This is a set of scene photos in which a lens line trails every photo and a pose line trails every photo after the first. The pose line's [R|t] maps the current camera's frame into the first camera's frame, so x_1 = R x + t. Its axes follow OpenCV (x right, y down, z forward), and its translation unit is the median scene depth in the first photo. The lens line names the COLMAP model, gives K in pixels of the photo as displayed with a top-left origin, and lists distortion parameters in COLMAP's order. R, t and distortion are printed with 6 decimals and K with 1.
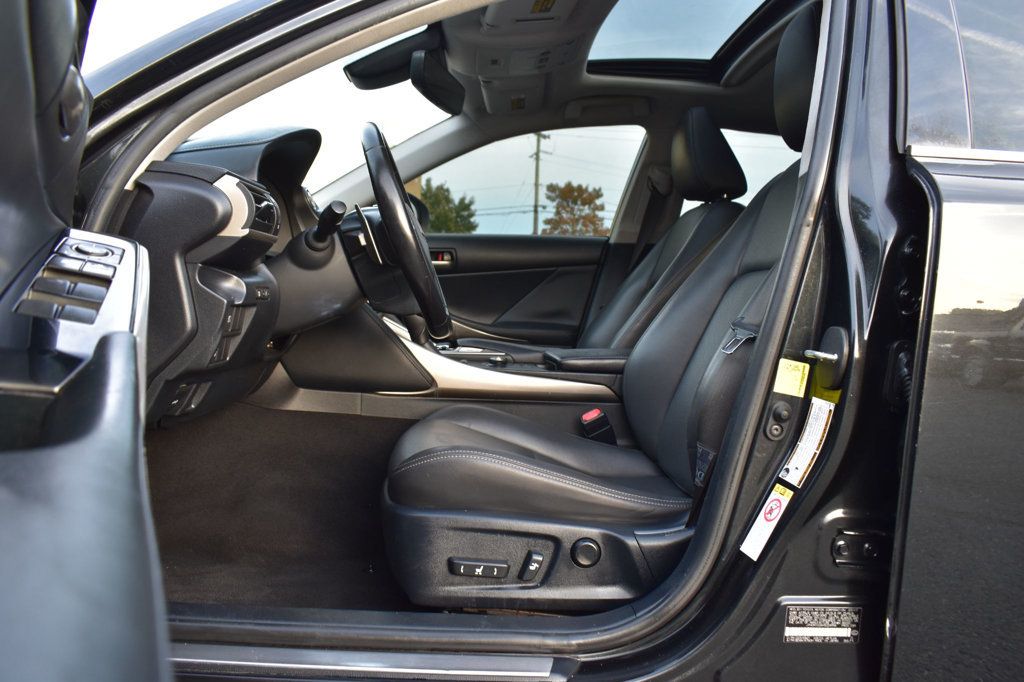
lens RADIAL K [[808.7, 0, 512.0], [0, 808.7, 341.0], [0, 0, 1]] dist [-0.094929, 0.003012]
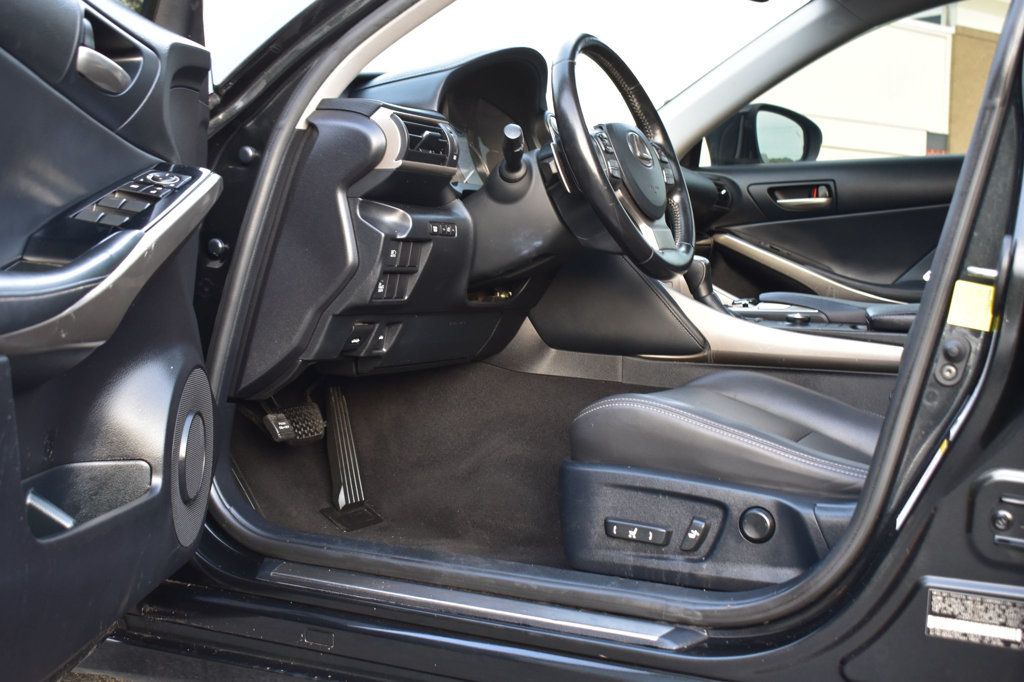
lens RADIAL K [[1274.9, 0, 512.0], [0, 1274.9, 341.0], [0, 0, 1]] dist [-0.035991, -0.027910]
pose [[0.862761, 0.003786, -0.505597, 0.543595], [-0.009207, 0.999924, -0.008224, 0.088079], [0.505528, 0.011751, 0.862730, -0.267493]]
